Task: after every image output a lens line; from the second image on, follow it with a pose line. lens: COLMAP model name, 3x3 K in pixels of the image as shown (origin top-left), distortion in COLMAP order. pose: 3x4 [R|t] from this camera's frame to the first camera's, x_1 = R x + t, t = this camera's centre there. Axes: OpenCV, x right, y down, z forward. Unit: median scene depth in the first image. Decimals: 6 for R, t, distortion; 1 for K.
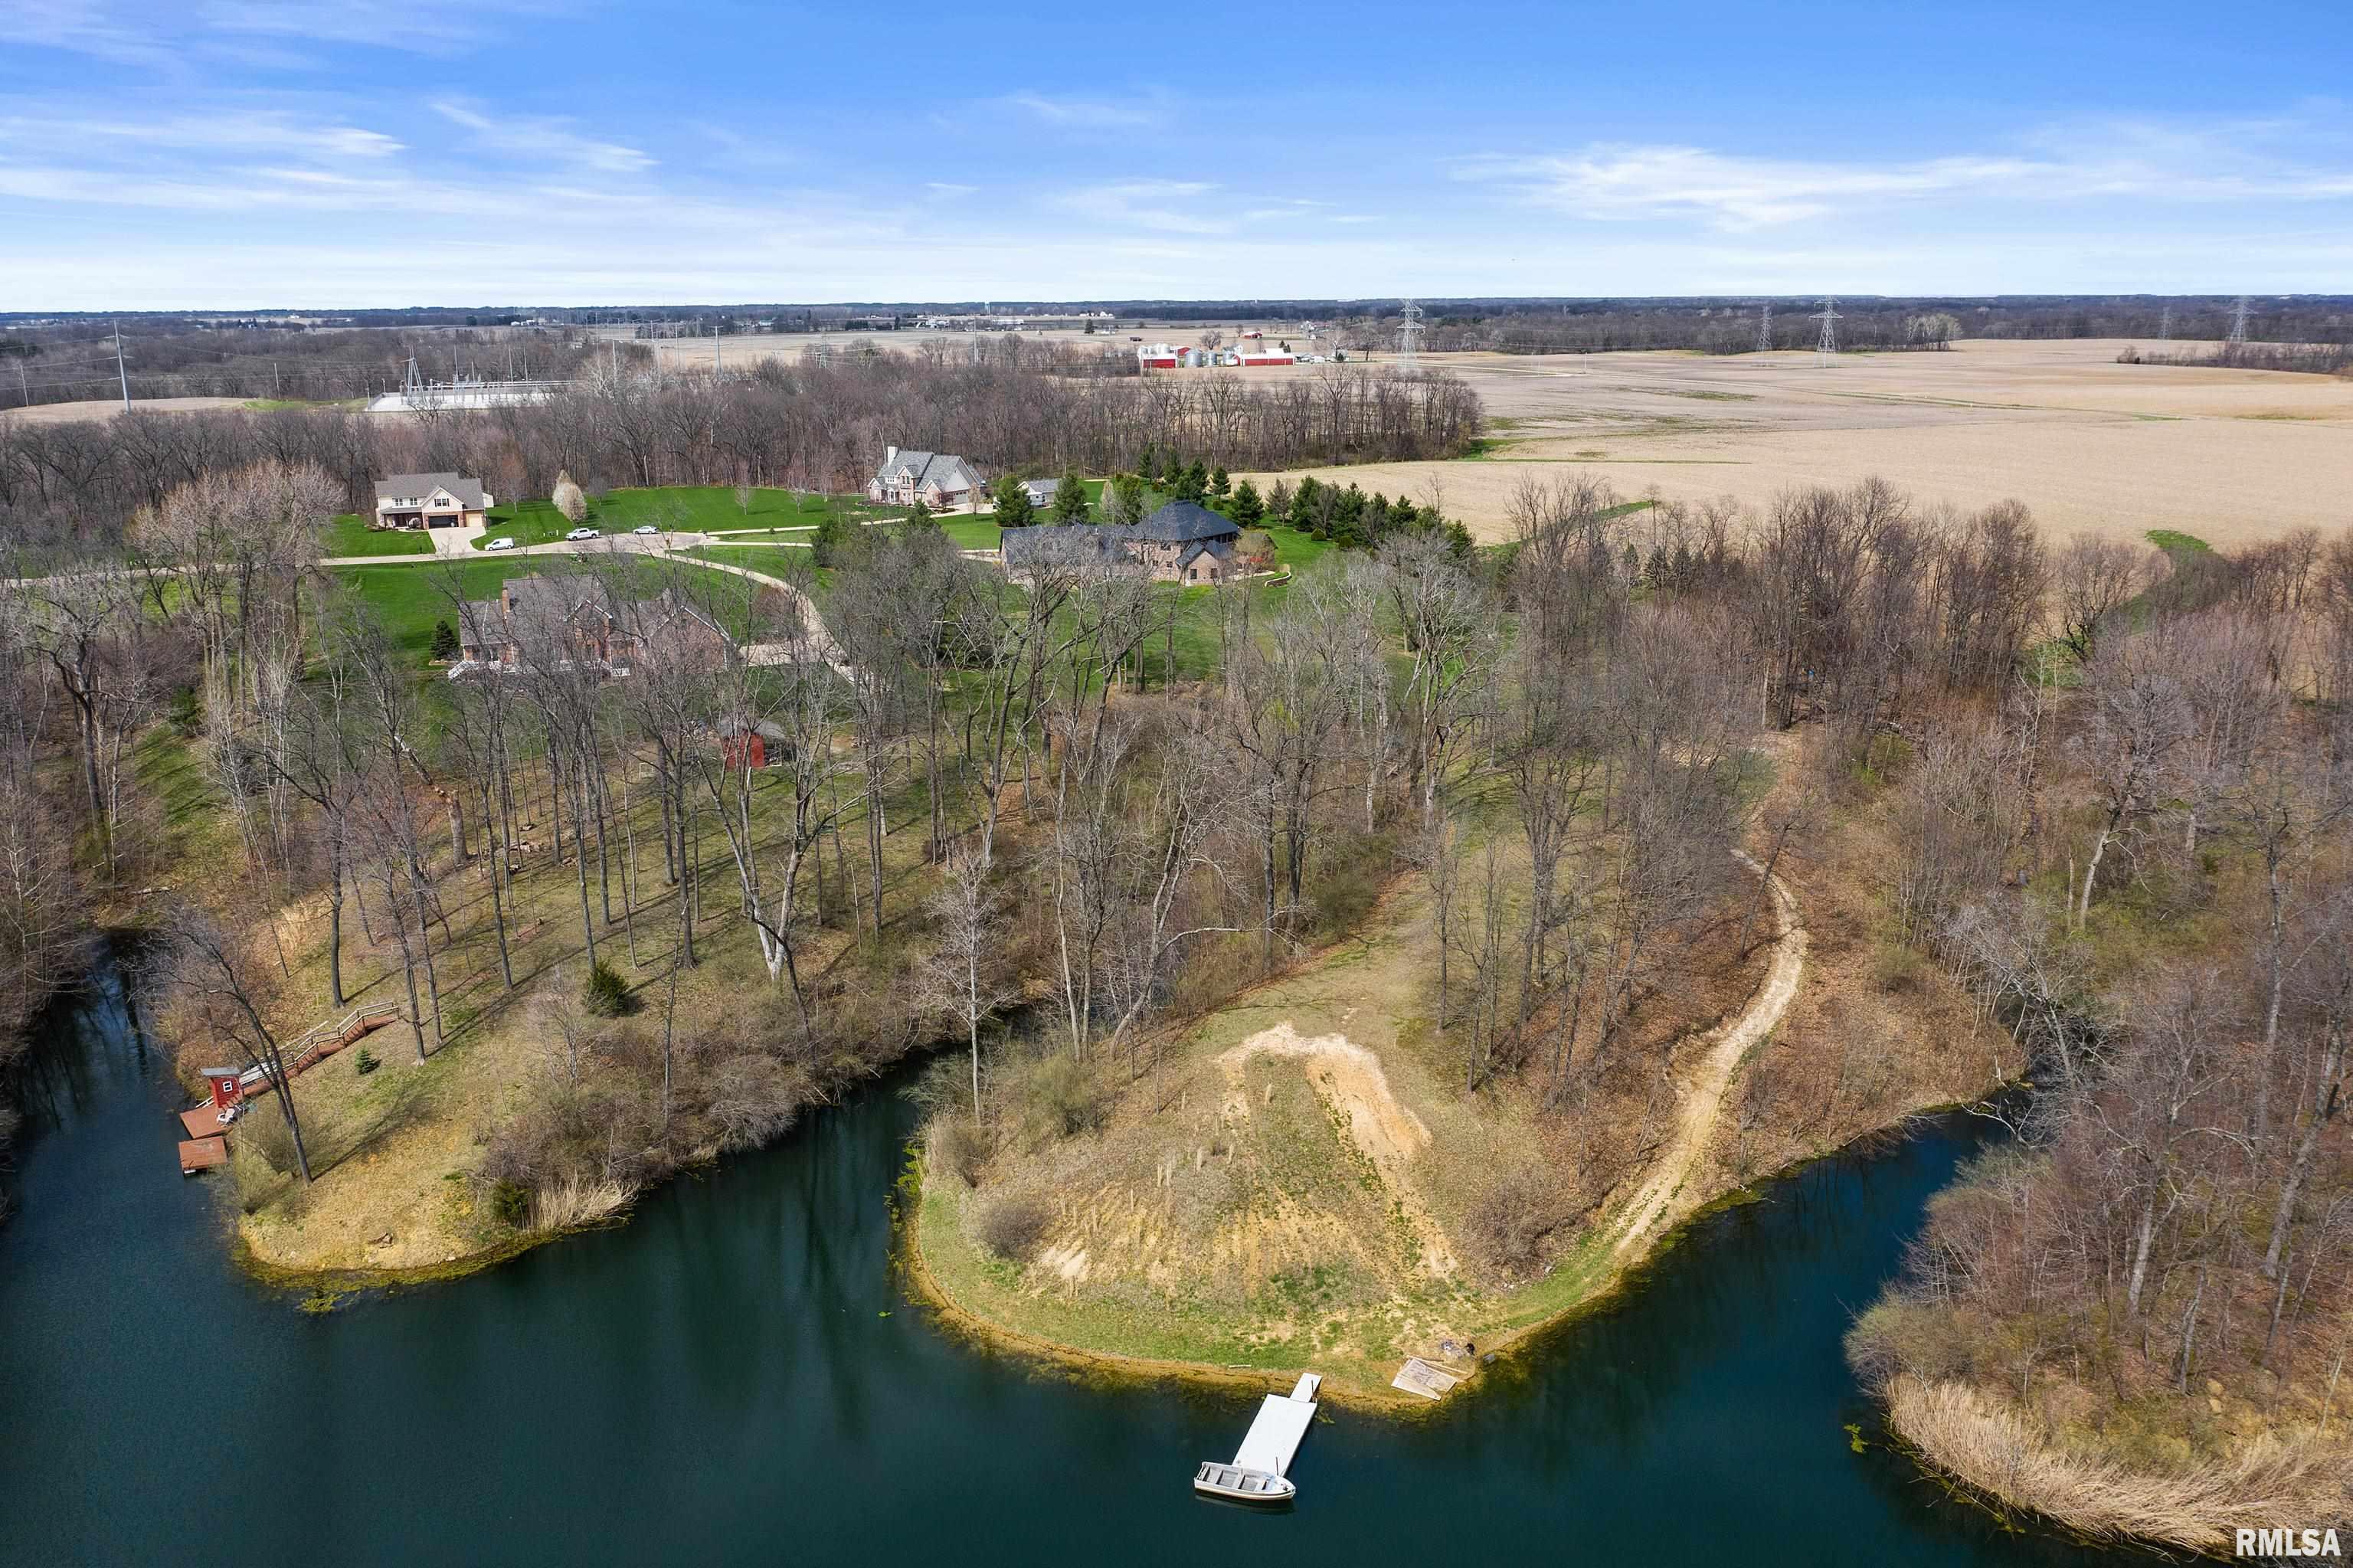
lens RADIAL K [[1849.3, 0, 1176.5], [0, 1849.3, 784.0], [0, 0, 1]] dist [-0.032761, -0.001660]
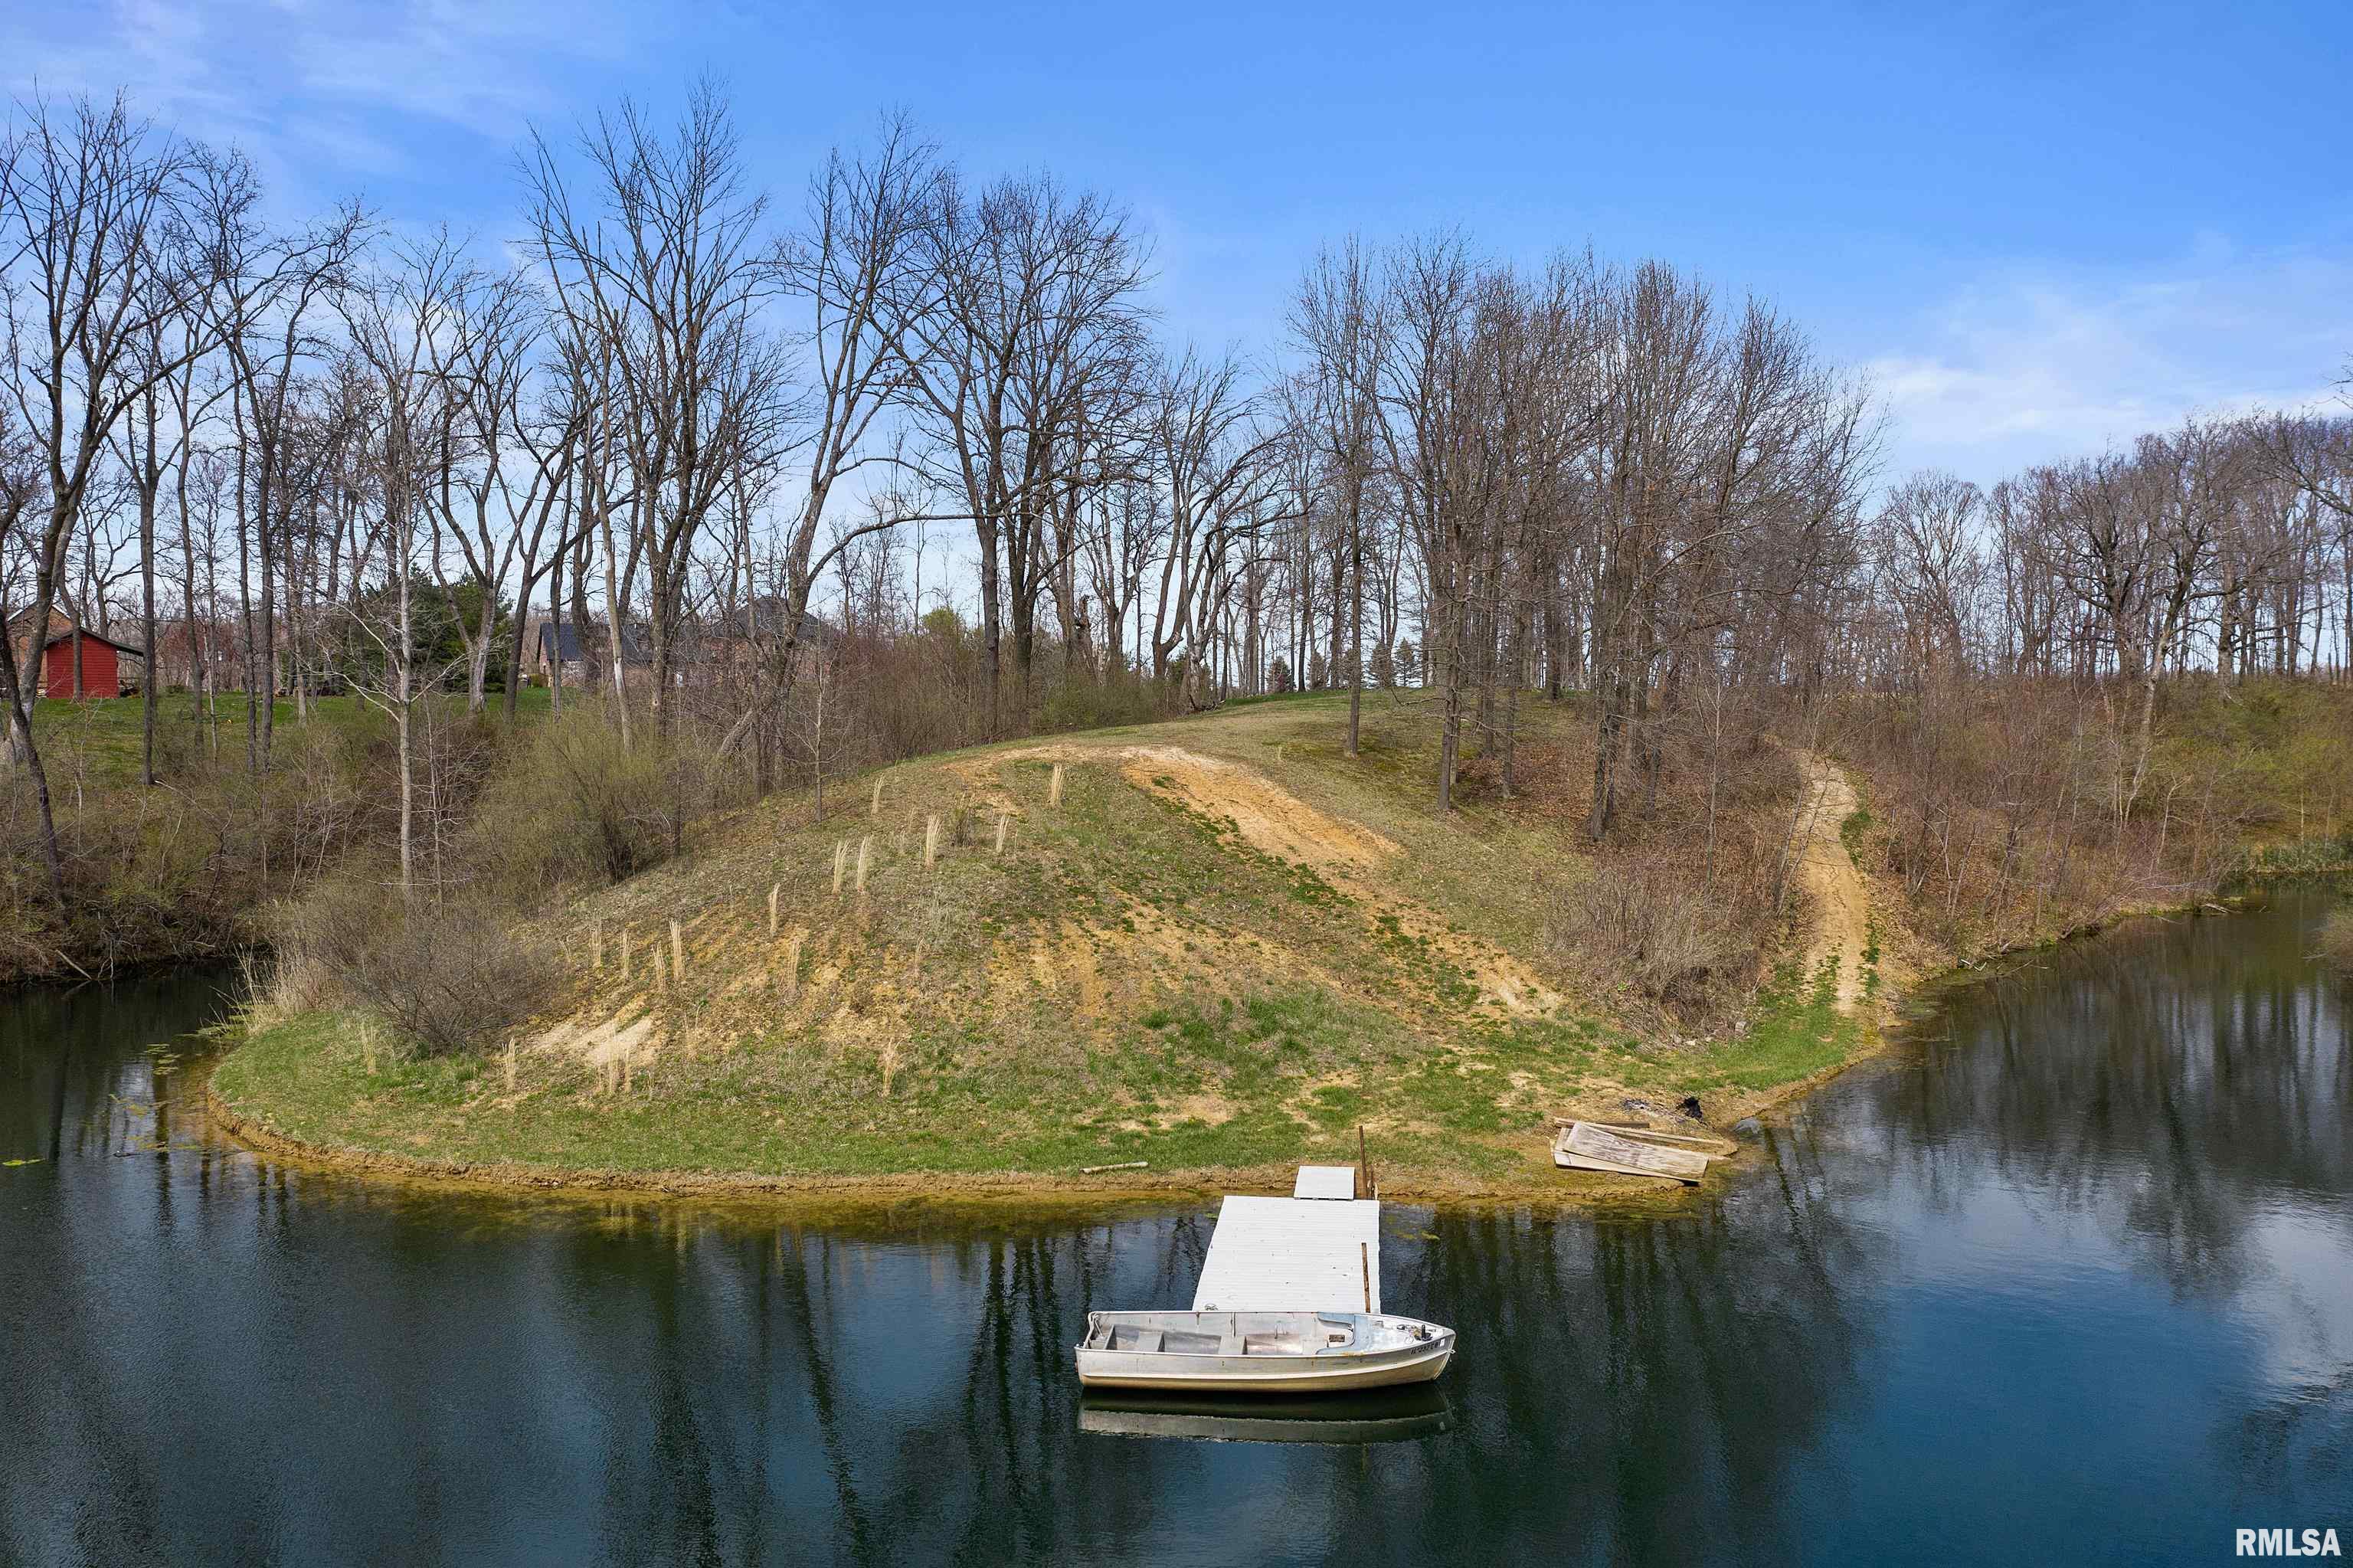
lens RADIAL K [[1849.3, 0, 1176.5], [0, 1849.3, 784.0], [0, 0, 1]] dist [-0.032761, -0.001660]
pose [[0.973444, -0.006300, 0.228839, -0.023285], [0.056657, 0.975153, -0.214166, 0.224692], [-0.221803, 0.221444, 0.949613, 0.457141]]
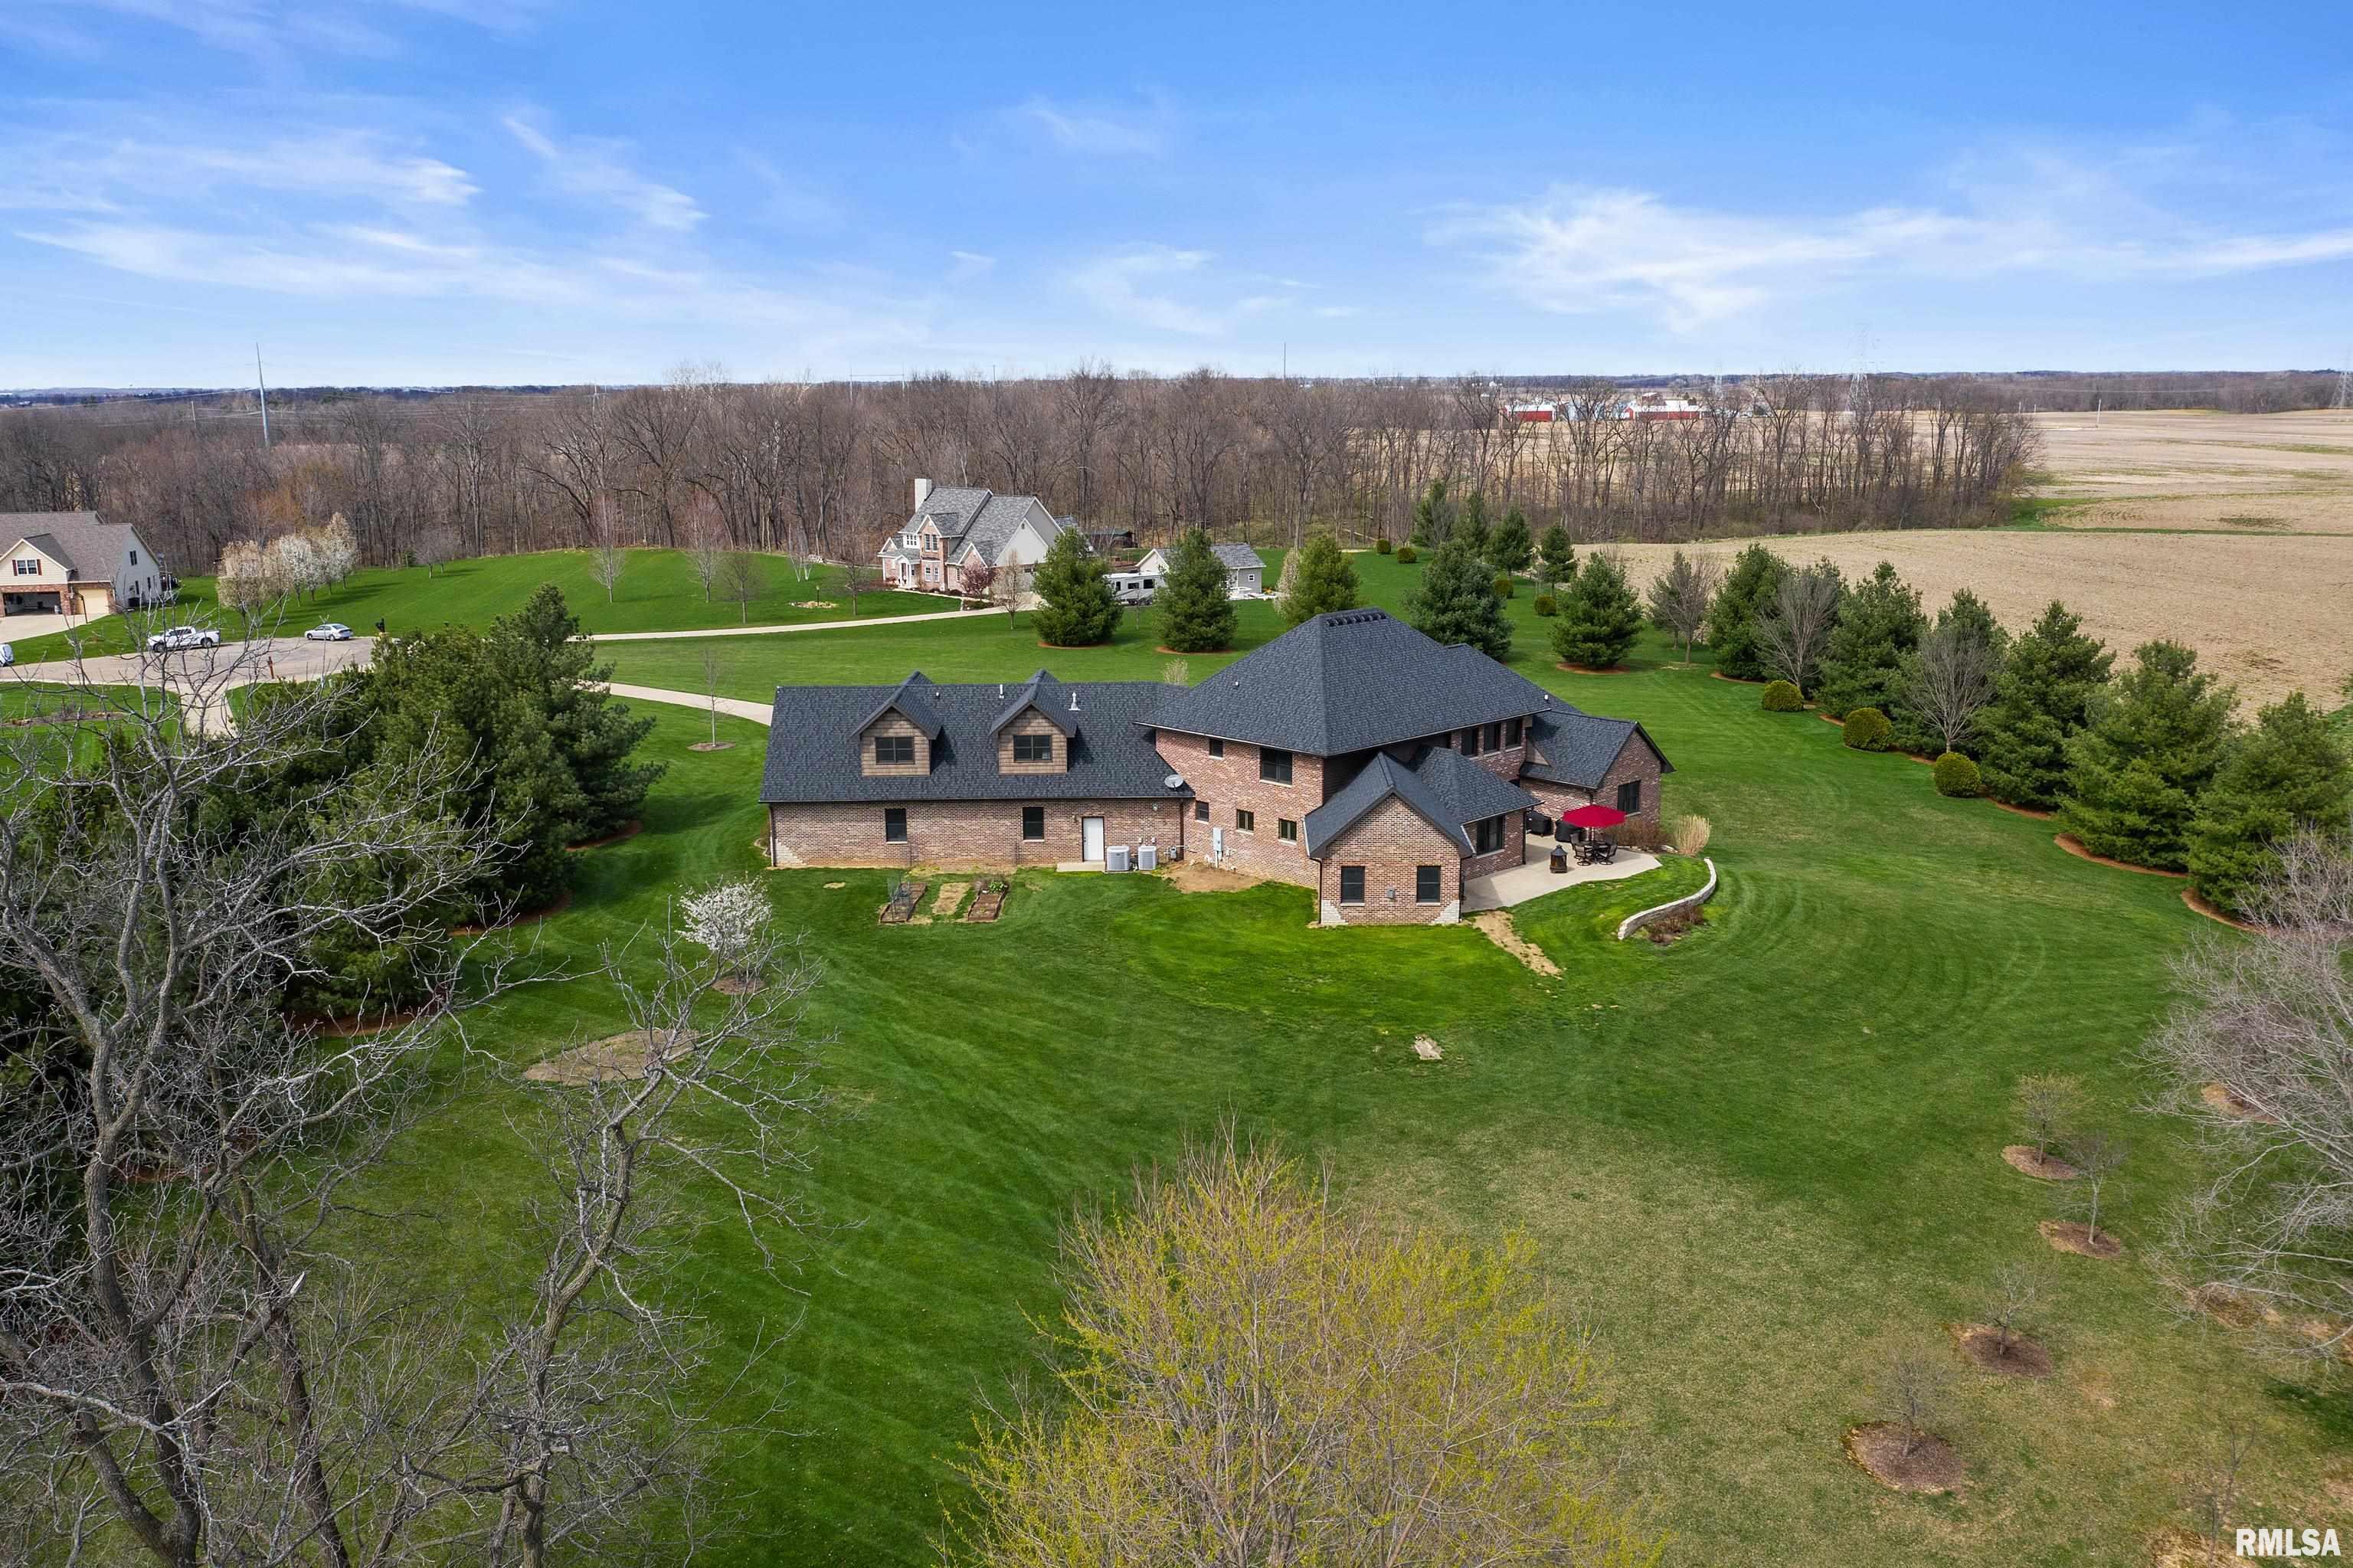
lens RADIAL K [[1849.3, 0, 1176.5], [0, 1849.3, 784.0], [0, 0, 1]] dist [-0.032761, -0.001660]
pose [[0.978311, 0.043797, -0.202457, 0.078178], [-0.051908, 0.998041, -0.034926, -0.237659], [0.200530, 0.044678, 0.978668, 1.472720]]
